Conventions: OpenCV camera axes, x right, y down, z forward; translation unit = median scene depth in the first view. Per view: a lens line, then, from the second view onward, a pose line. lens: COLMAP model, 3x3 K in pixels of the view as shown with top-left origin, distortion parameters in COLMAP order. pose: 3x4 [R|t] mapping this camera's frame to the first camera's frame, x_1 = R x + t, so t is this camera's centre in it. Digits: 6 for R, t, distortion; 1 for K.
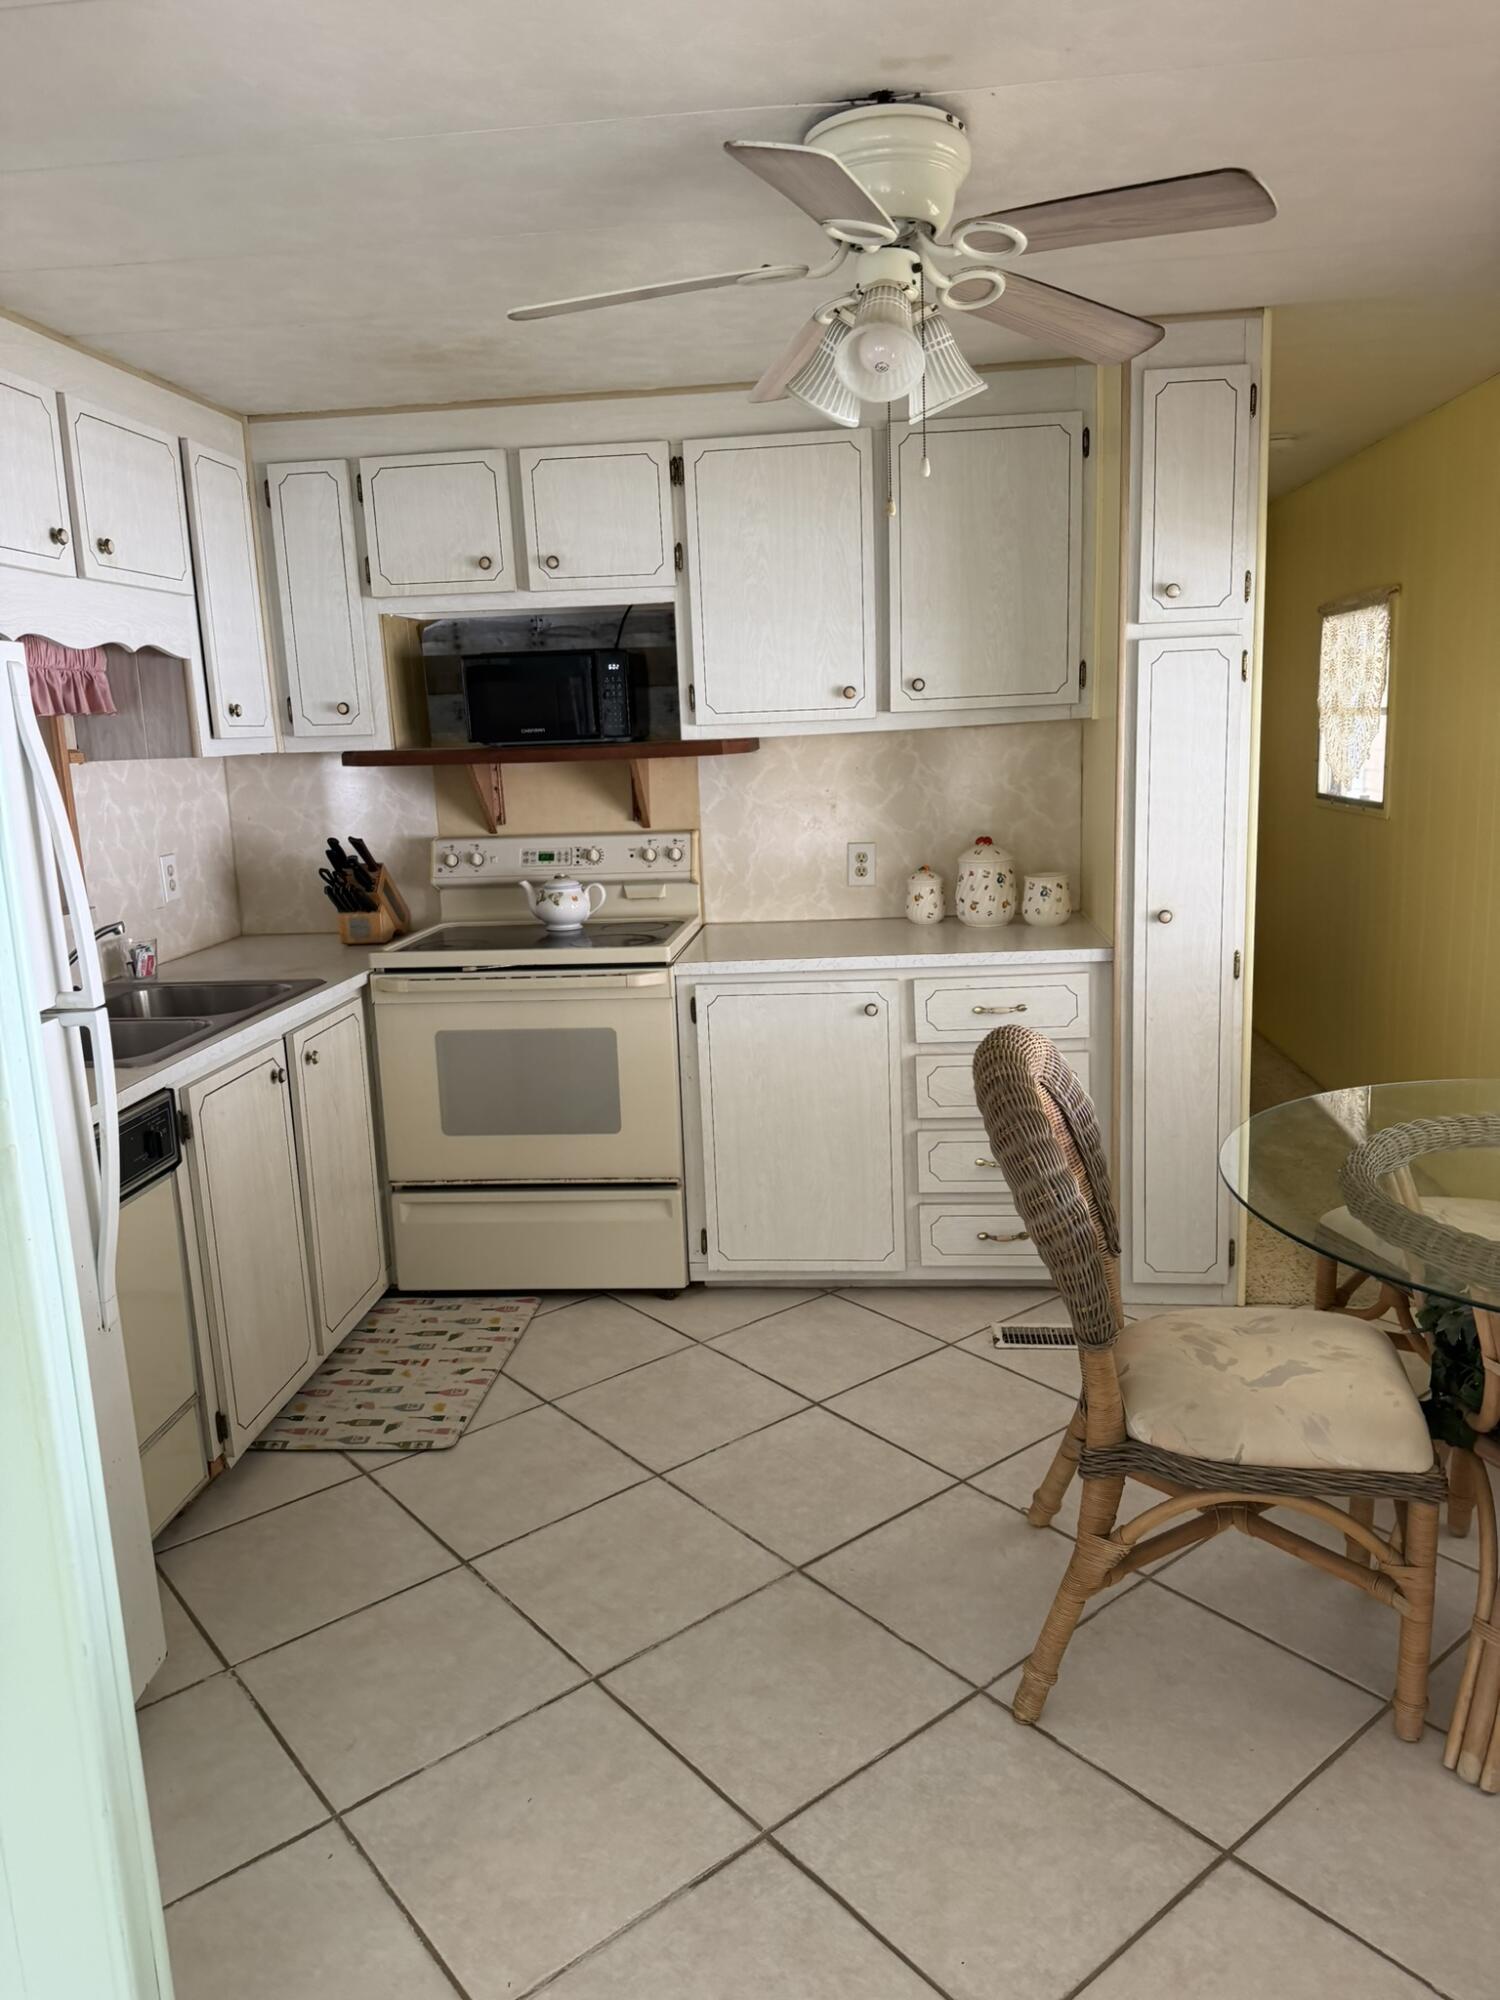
lens RADIAL K [[1409.6, 0, 751.6], [0, 1409.6, 997.1], [0, 0, 1]] dist [0.047252, -0.056315]
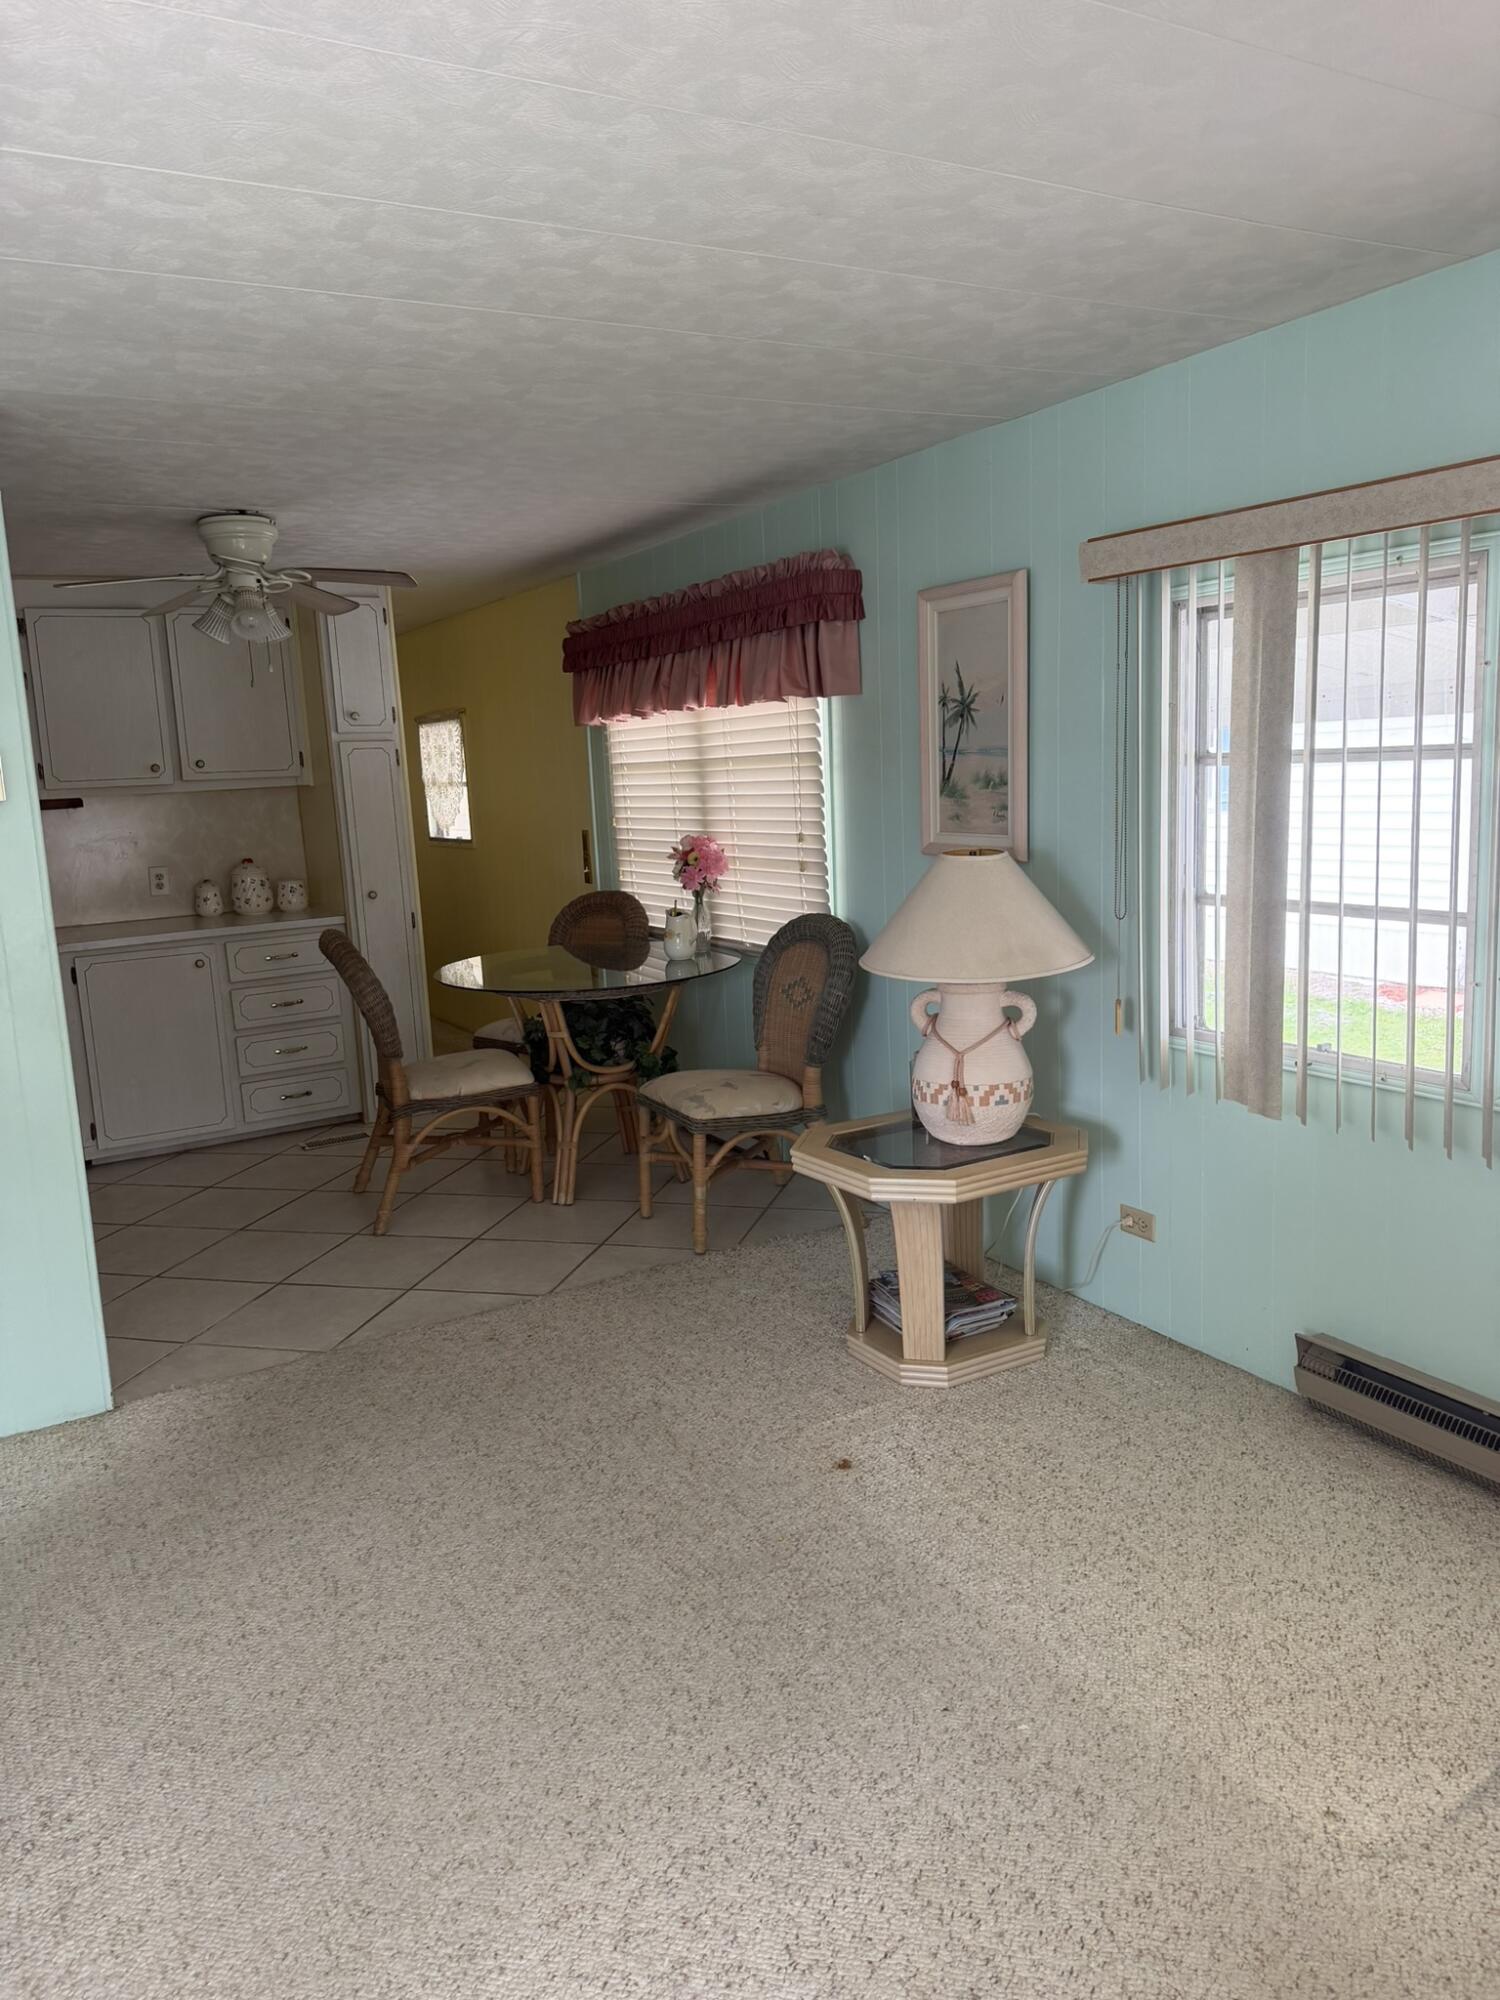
lens RADIAL K [[1409.6, 0, 729.4], [0, 1409.6, 1000.7], [0, 0, 1]] dist [0.047252, -0.056315]
pose [[0.819458, -0.091283, 0.565824, -0.373453], [0.121302, 0.992494, -0.015560, 0.163801], [-0.560156, 0.081387, 0.824379, -0.740785]]
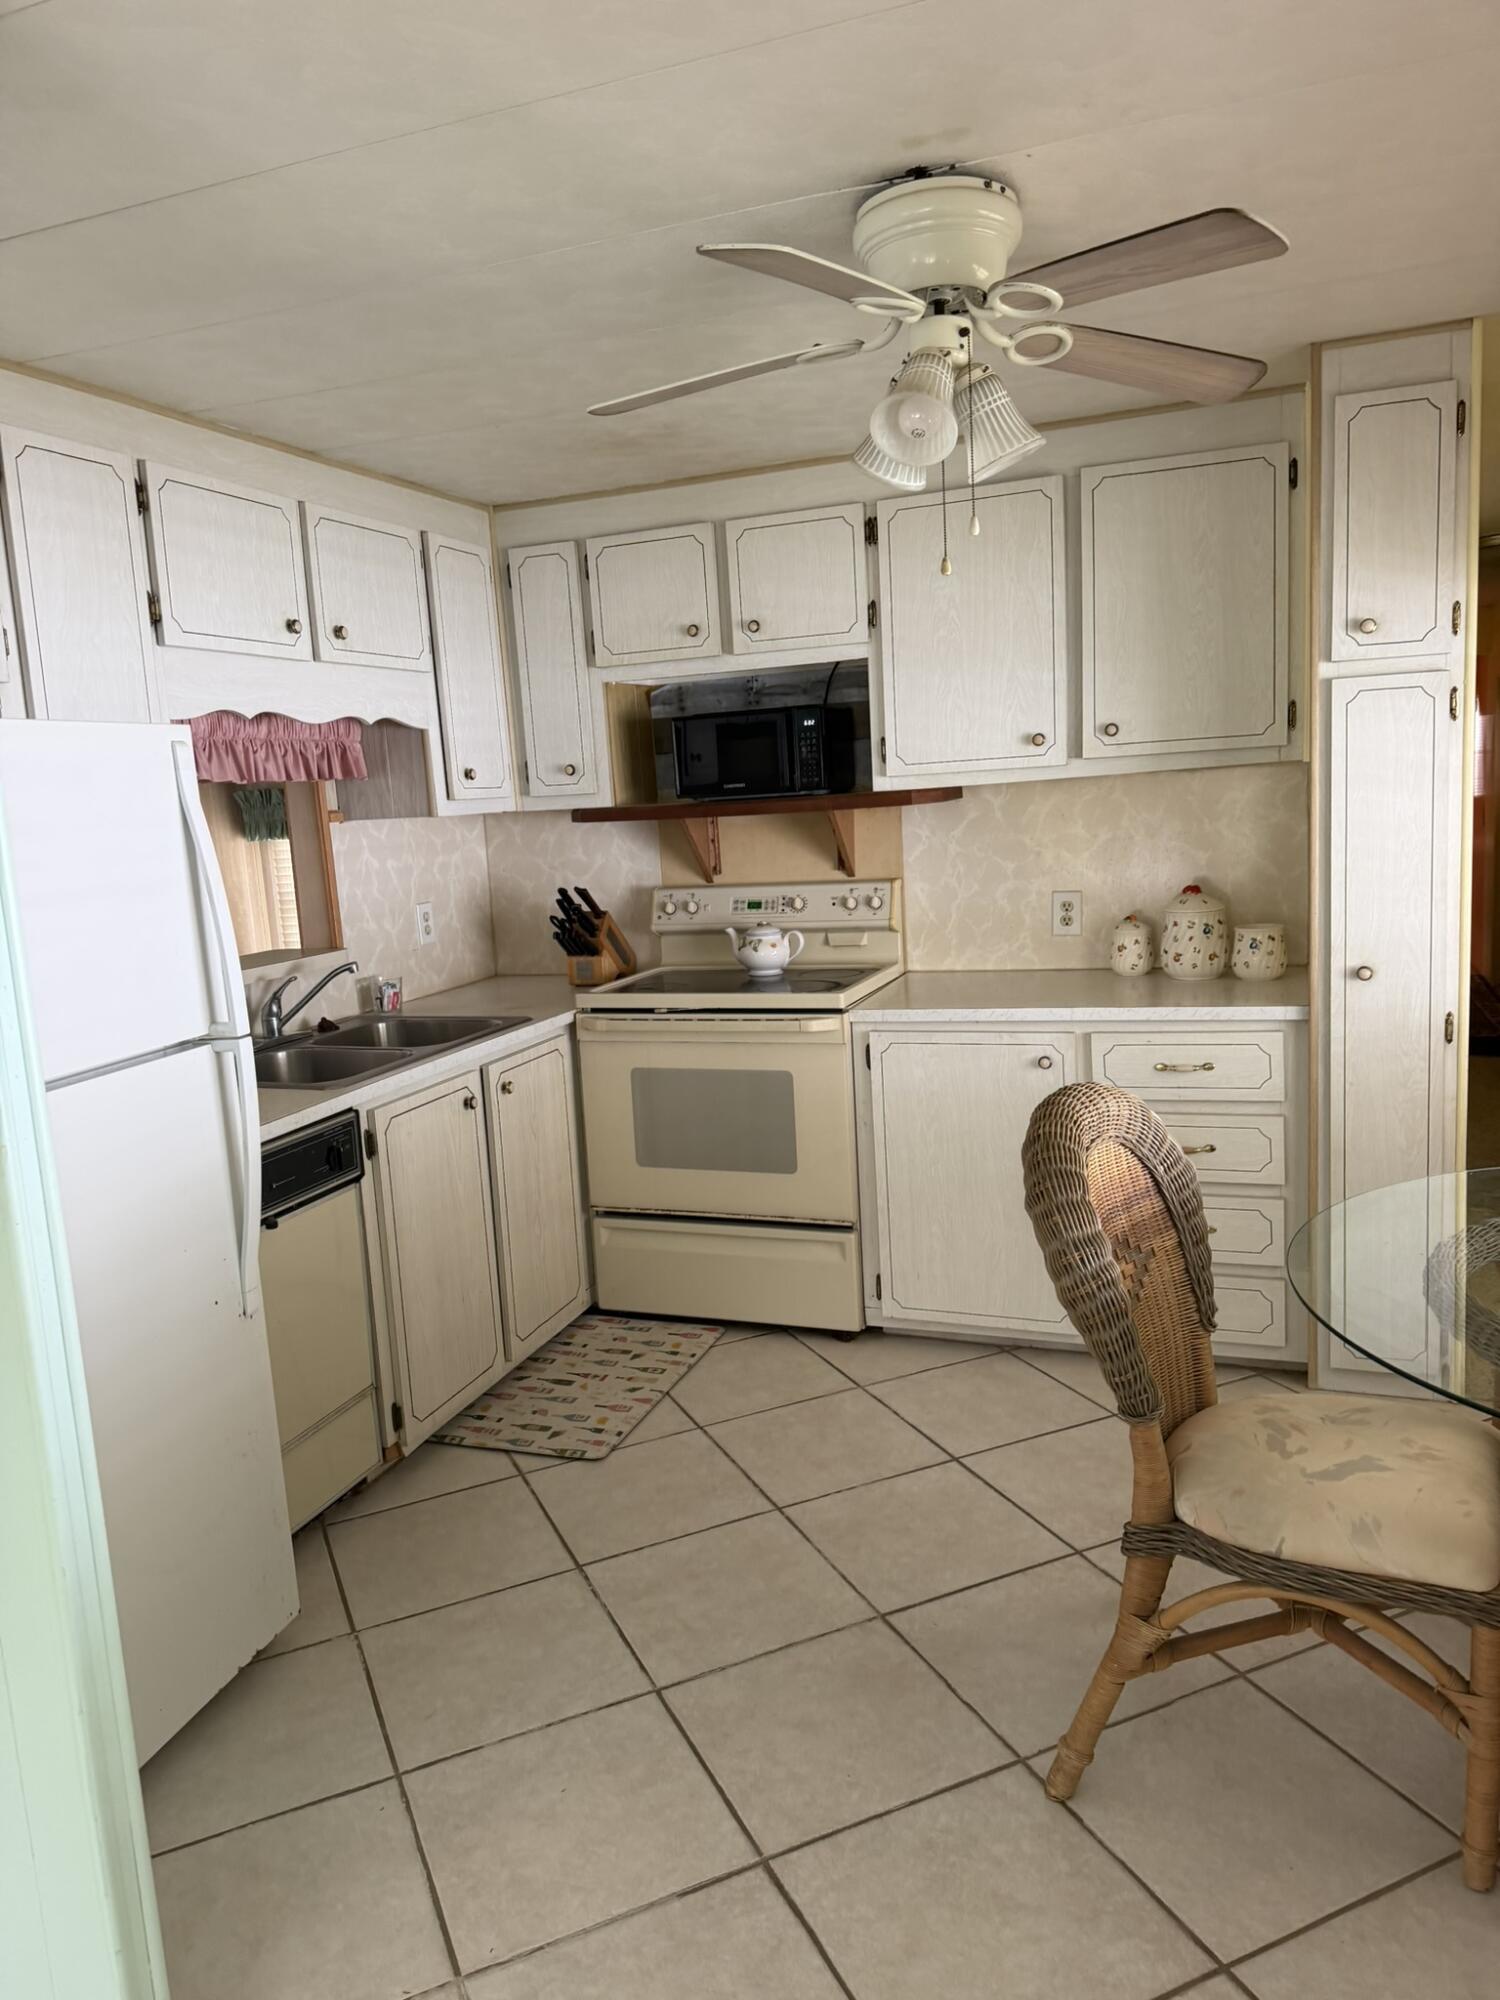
lens RADIAL K [[1409.6, 0, 743.4], [0, 1409.6, 1011.9], [0, 0, 1]] dist [0.047252, -0.056315]
pose [[0.964482, 0.025500, -0.262915, 0.149604], [-0.030851, 0.999392, -0.016242, -0.004048], [0.262341, 0.023777, 0.964682, -0.005518]]
